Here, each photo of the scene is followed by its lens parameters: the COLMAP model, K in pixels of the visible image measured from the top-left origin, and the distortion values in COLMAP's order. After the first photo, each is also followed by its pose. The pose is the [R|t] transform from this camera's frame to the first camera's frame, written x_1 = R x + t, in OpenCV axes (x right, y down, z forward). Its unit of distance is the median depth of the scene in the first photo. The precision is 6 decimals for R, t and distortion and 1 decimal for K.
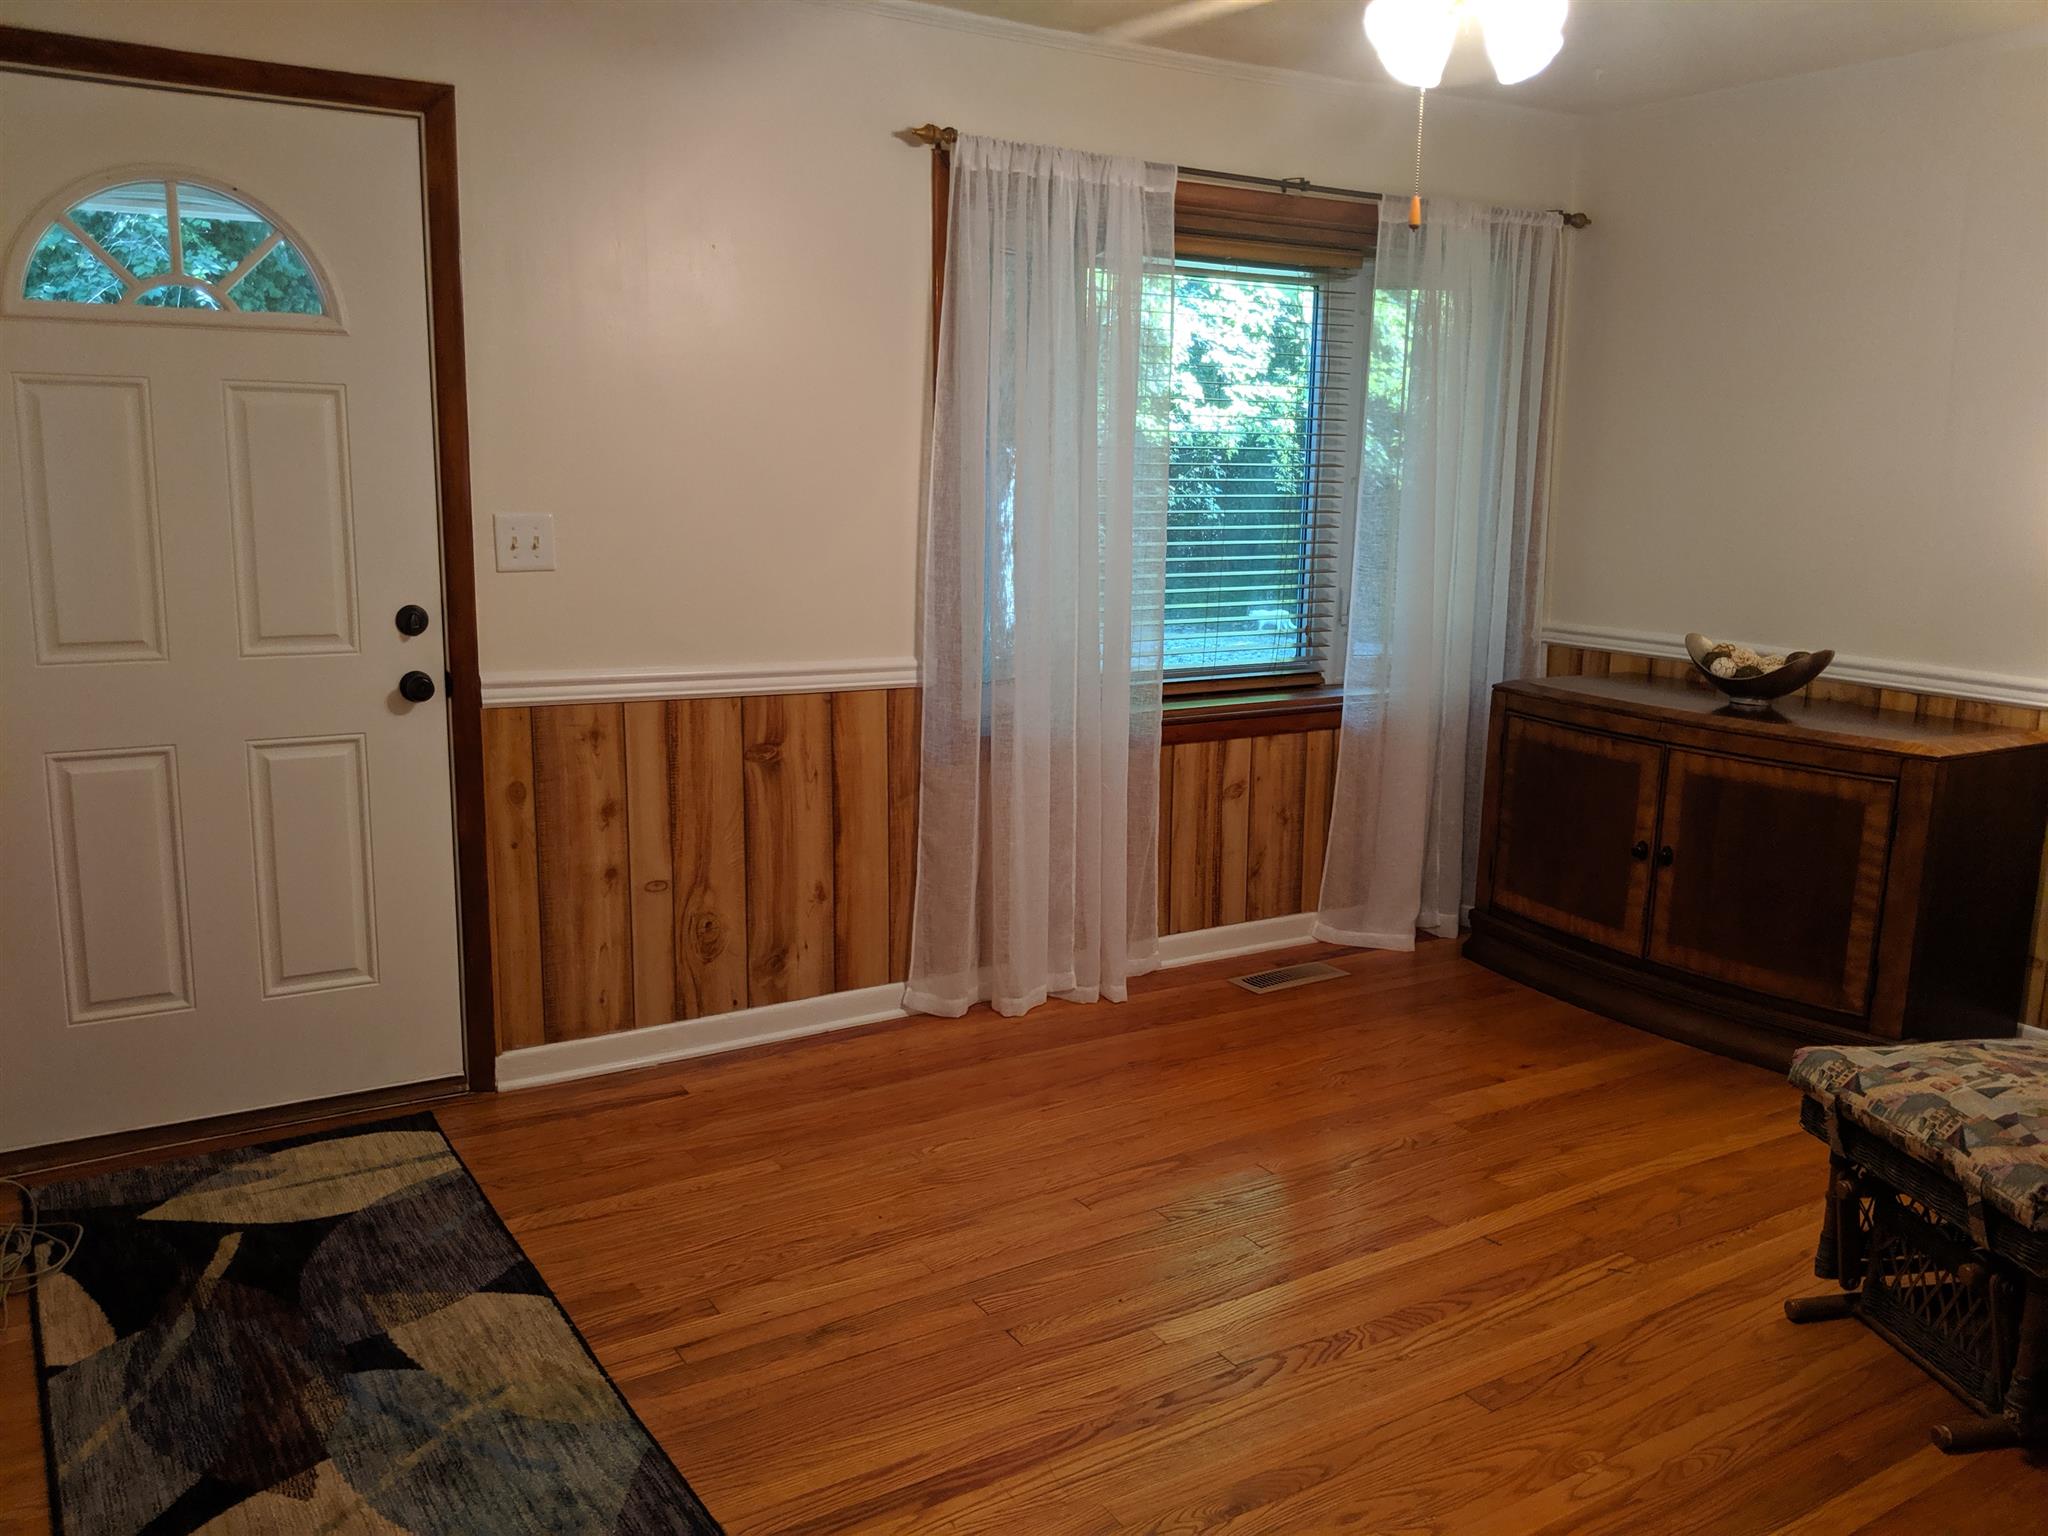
lens RADIAL K [[1625.2, 0, 1024.0], [0, 1625.2, 768.0], [0, 0, 1]] dist [0.064664, -0.124956]
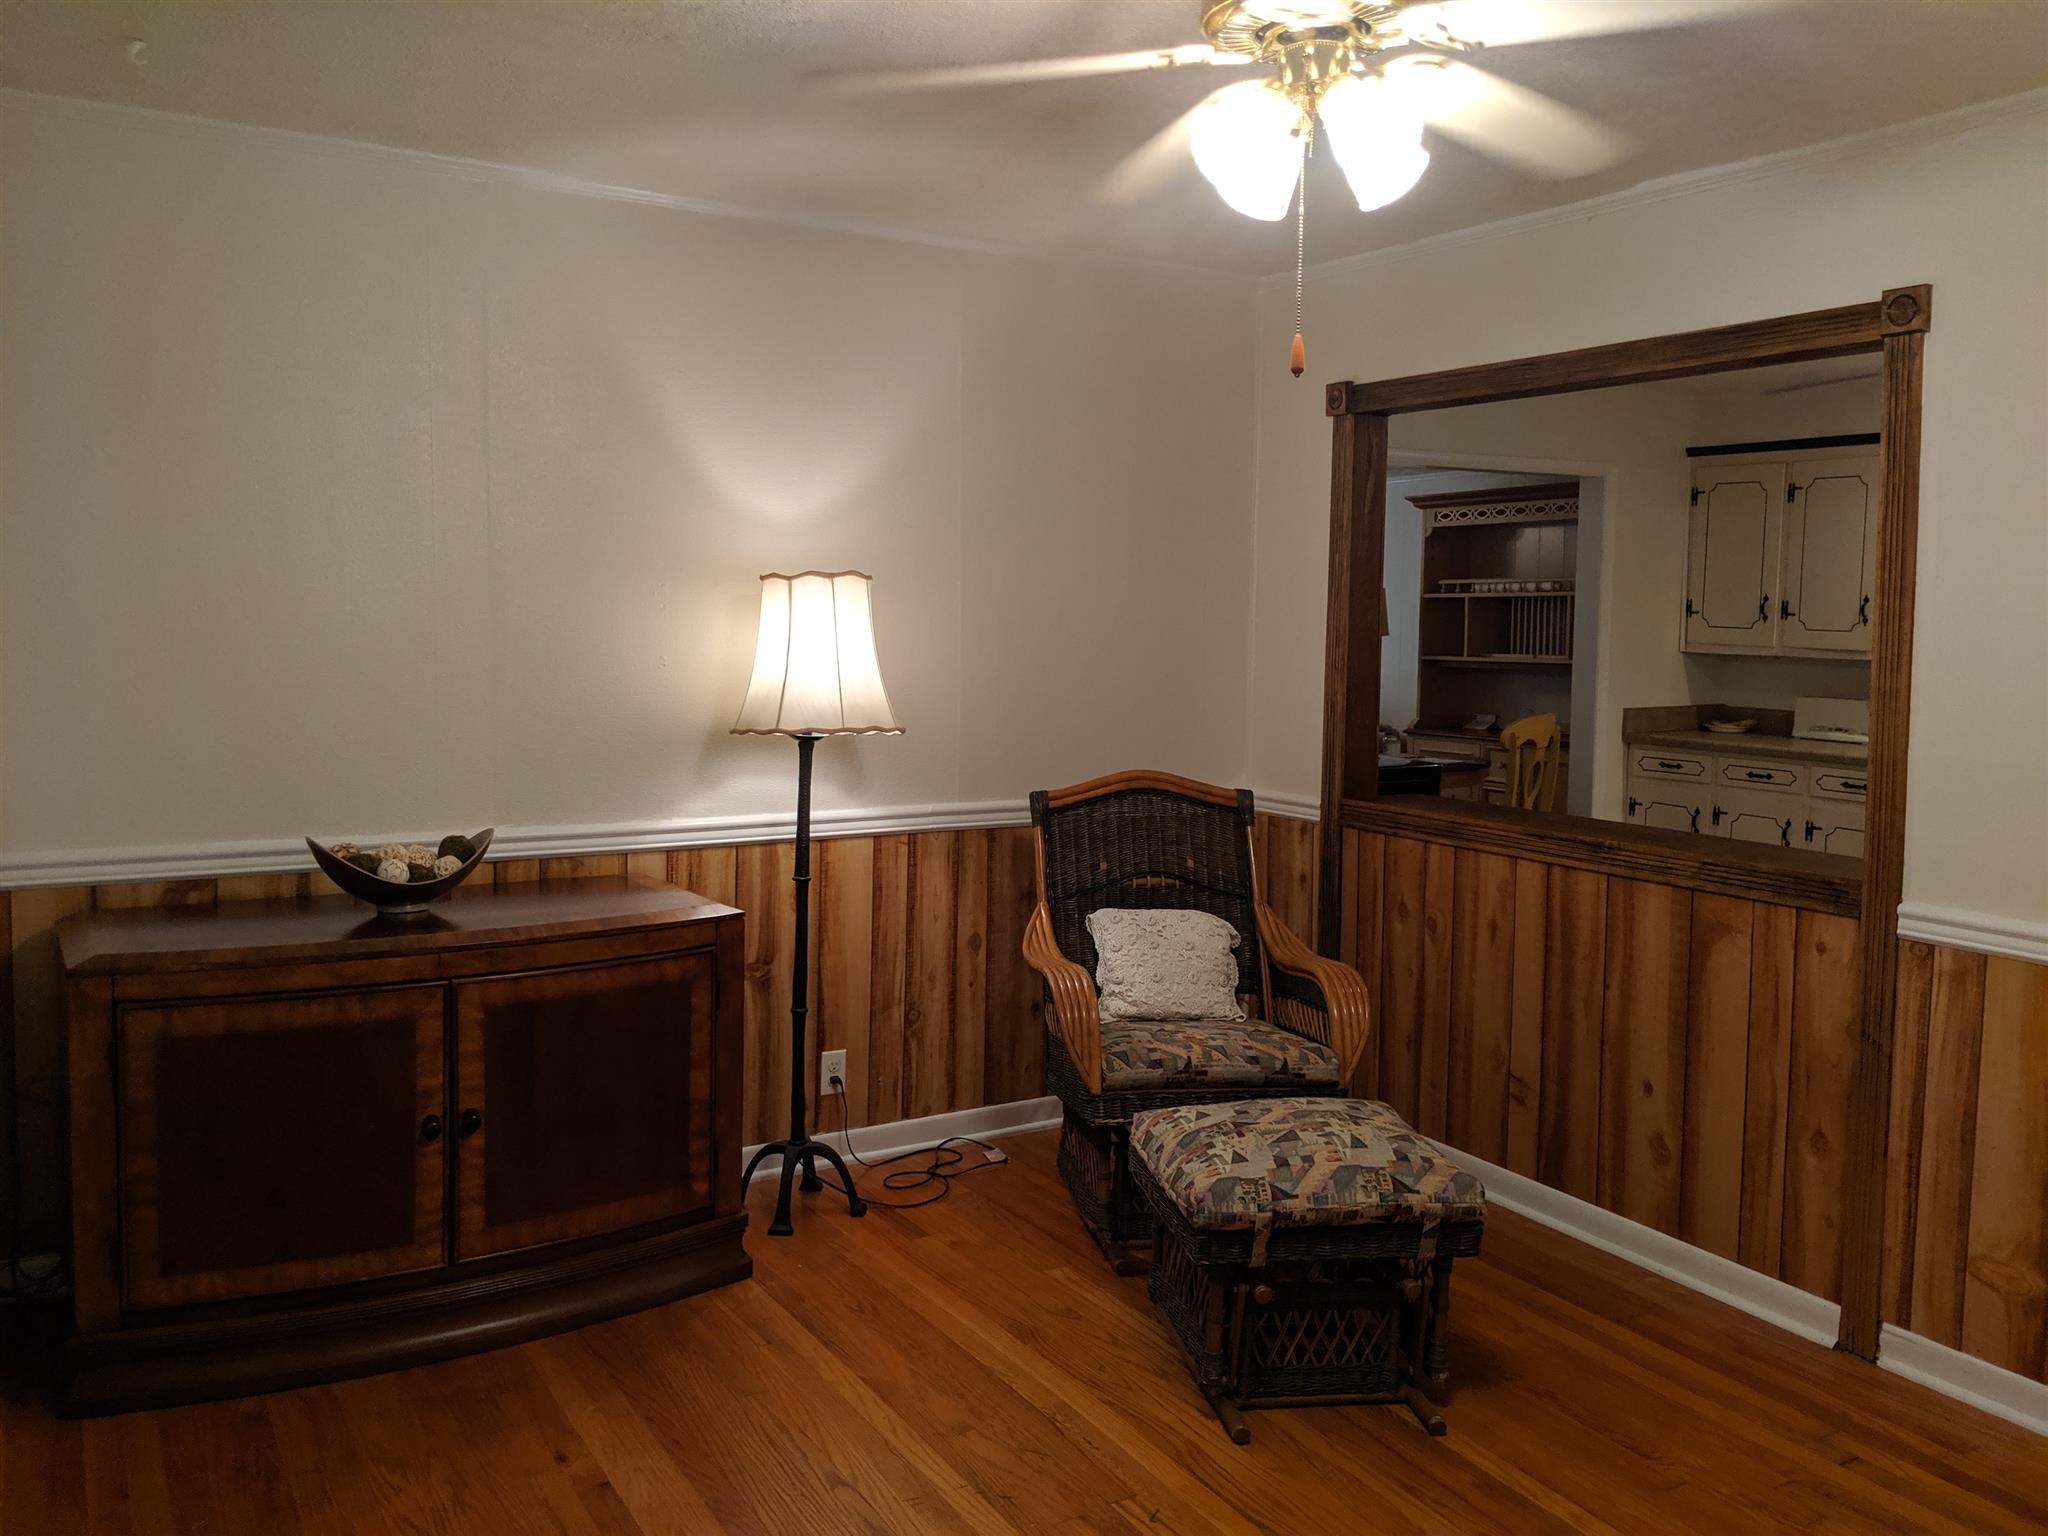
lens RADIAL K [[1625.2, 0, 1024.0], [0, 1625.2, 768.0], [0, 0, 1]] dist [0.064664, -0.124956]
pose [[0.008868, -0.114332, 0.993403, -0.383991], [0.167681, 0.979545, 0.111240, -0.165372], [-0.985801, 0.165588, 0.027858, 0.761977]]
